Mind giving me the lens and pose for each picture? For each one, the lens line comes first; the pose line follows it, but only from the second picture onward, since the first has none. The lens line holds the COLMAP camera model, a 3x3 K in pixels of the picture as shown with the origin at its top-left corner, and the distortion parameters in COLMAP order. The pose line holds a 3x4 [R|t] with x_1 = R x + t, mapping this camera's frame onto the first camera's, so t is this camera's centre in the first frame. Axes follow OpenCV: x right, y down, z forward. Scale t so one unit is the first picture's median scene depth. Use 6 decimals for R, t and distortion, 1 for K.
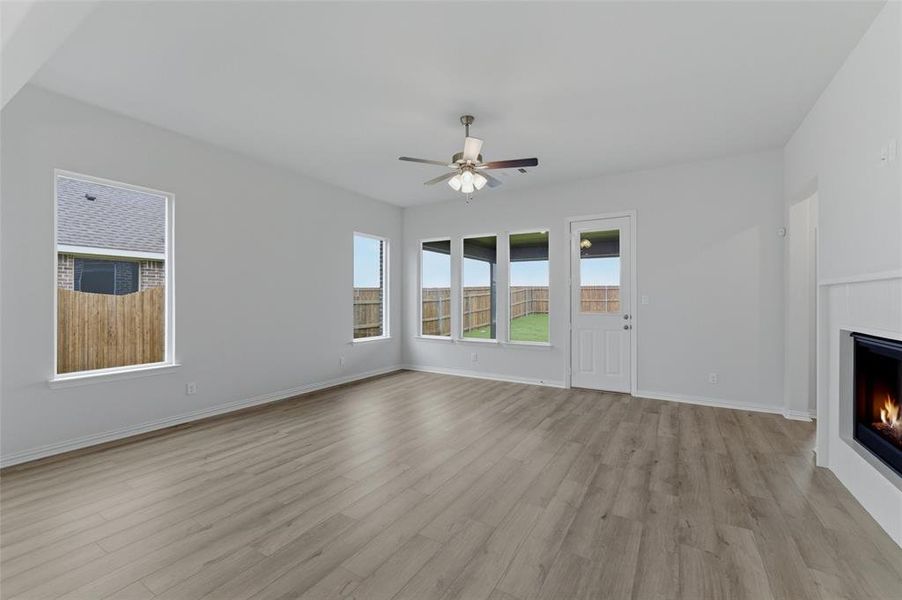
lens RADIAL K [[376.3, 0, 451.0], [0, 376.3, 300.0], [0, 0, 1]] dist [-0.007860, 0.000802]
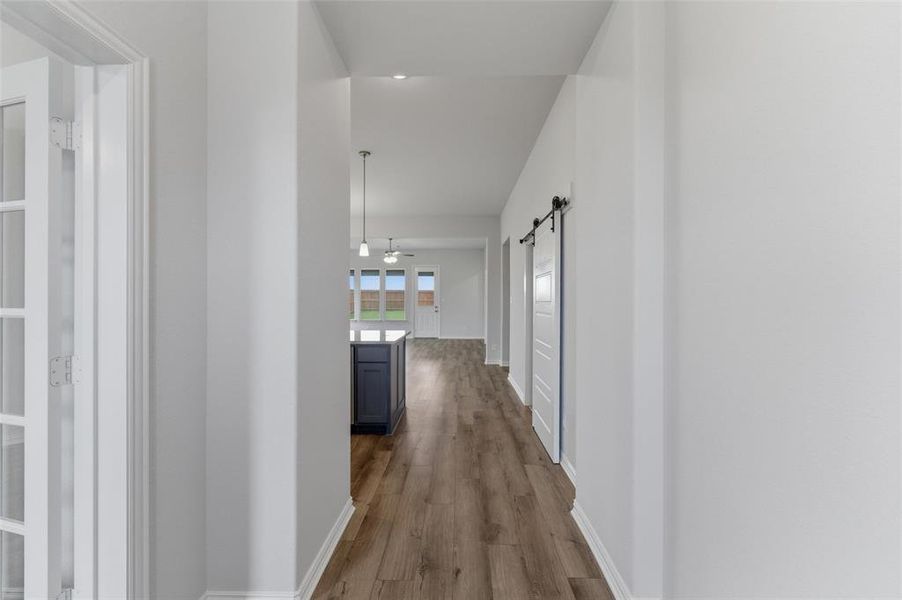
lens RADIAL K [[420.3, 0, 451.0], [0, 420.3, 300.0], [0, 0, 1]] dist [-0.001256, 0.000133]
pose [[0.863172, 0.002887, 0.504902, -0.794291], [-0.005986, 0.999972, 0.004516, -0.014796], [-0.504875, -0.006921, 0.863165, -1.348844]]
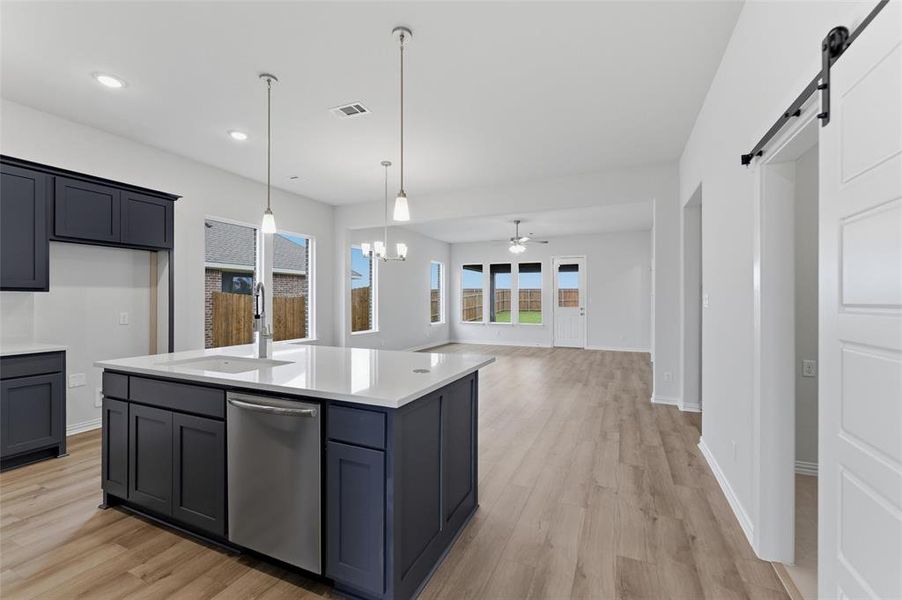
lens RADIAL K [[376.3, 0, 451.0], [0, 376.3, 300.0], [0, 0, 1]] dist [-0.007860, 0.000802]
pose [[0.993140, 0.000836, 0.116928, -0.406057], [-0.001560, 0.999980, 0.006101, -0.011449], [-0.116920, -0.006241, 0.993122, -0.799941]]
